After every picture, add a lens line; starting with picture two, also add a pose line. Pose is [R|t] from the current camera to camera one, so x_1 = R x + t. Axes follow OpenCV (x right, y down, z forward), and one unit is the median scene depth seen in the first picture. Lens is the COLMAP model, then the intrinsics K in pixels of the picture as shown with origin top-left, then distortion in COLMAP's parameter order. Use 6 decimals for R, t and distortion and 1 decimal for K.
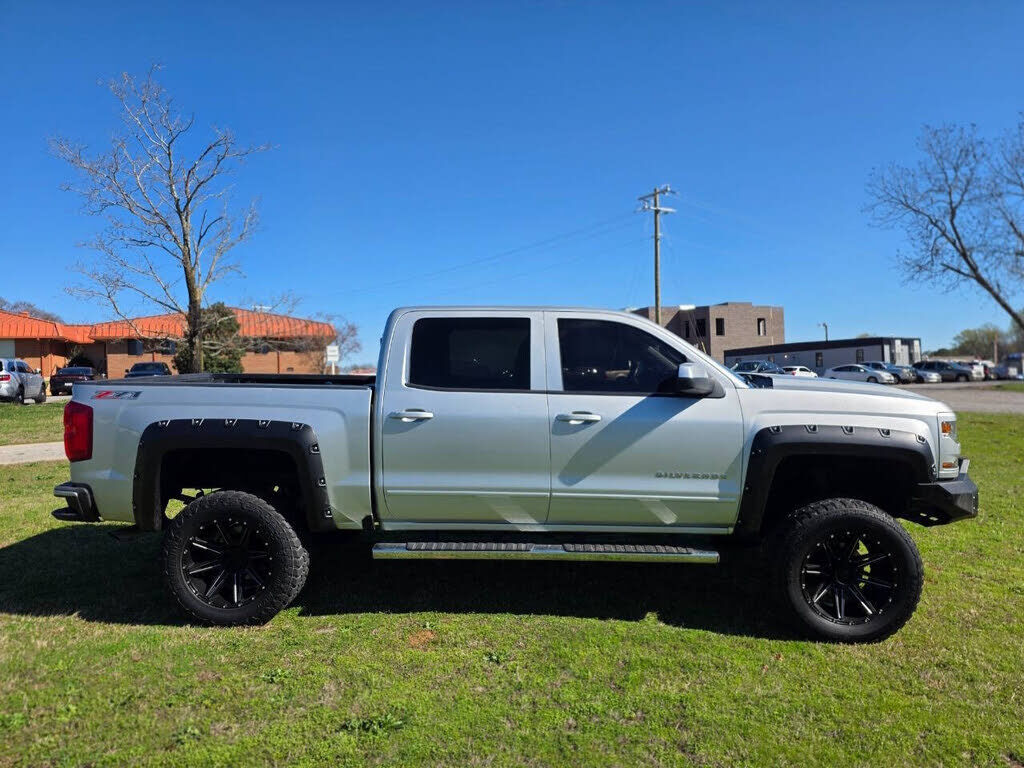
lens RADIAL K [[695.9, 0, 515.0], [0, 695.9, 377.7], [0, 0, 1]] dist [0.050397, -0.018879]
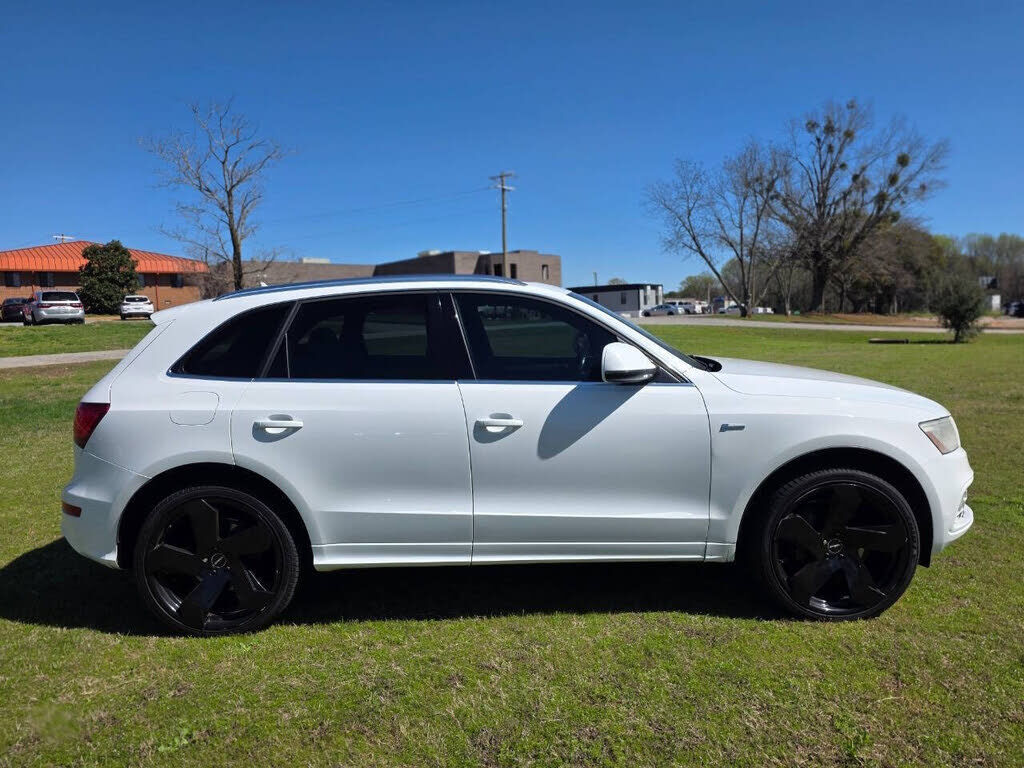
lens RADIAL K [[695.9, 0, 511.3], [0, 695.9, 387.3], [0, 0, 1]] dist [0.050397, -0.018879]
pose [[0.948865, -0.027942, 0.314444, -0.194664], [-0.004094, 0.994902, 0.100765, 0.008944], [-0.315656, -0.096899, 0.943913, -0.292296]]
